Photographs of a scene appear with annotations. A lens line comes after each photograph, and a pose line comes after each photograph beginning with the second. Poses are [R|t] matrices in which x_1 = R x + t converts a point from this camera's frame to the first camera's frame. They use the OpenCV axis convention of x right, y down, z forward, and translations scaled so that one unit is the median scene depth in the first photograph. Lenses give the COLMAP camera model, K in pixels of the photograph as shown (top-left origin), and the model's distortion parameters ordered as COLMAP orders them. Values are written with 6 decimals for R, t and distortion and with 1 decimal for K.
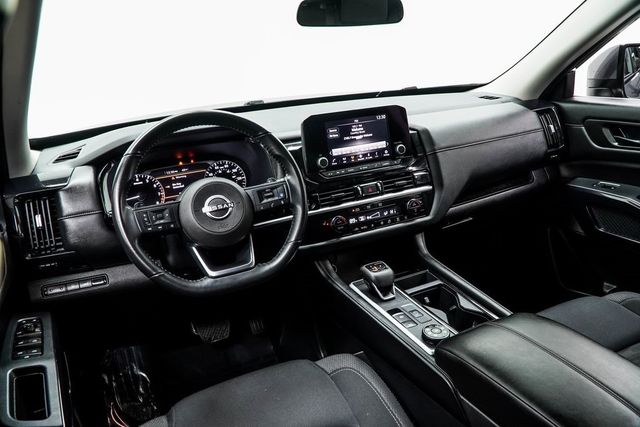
lens RADIAL K [[524.4, 0, 320.0], [0, 524.4, 213.5], [0, 0, 1]] dist [0.009151, 0.006804]
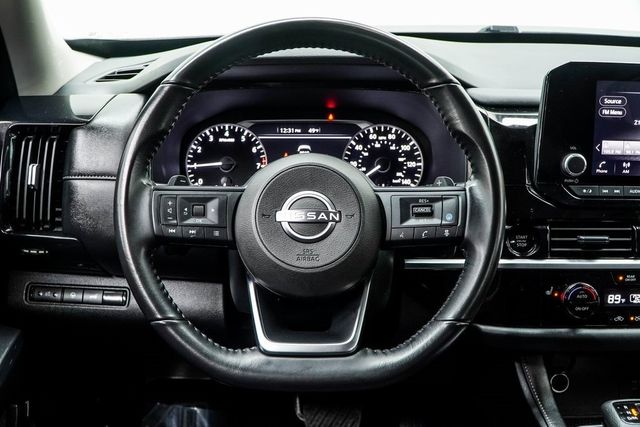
lens RADIAL K [[819.8, 0, 320.0], [0, 819.8, 213.5], [0, 0, 1]] dist [-0.004880, -0.027845]
pose [[0.907621, 0.205371, -0.366123, 0.075885], [-0.203011, 0.978124, 0.045396, -0.040526], [0.367437, 0.033125, 0.929458, 0.230783]]
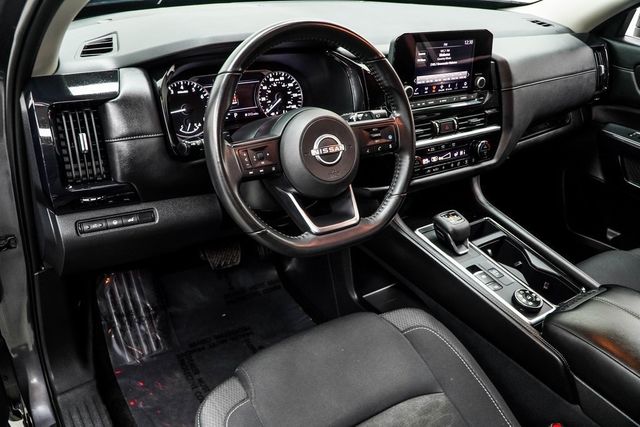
lens RADIAL K [[524.4, 0, 320.0], [0, 524.4, 213.5], [0, 0, 1]] dist [0.009151, 0.006804]
pose [[0.978310, 0.067680, 0.195777, -0.284151], [-0.108675, 0.972301, 0.206929, -0.065120], [-0.176349, -0.223717, 0.958568, 0.160734]]
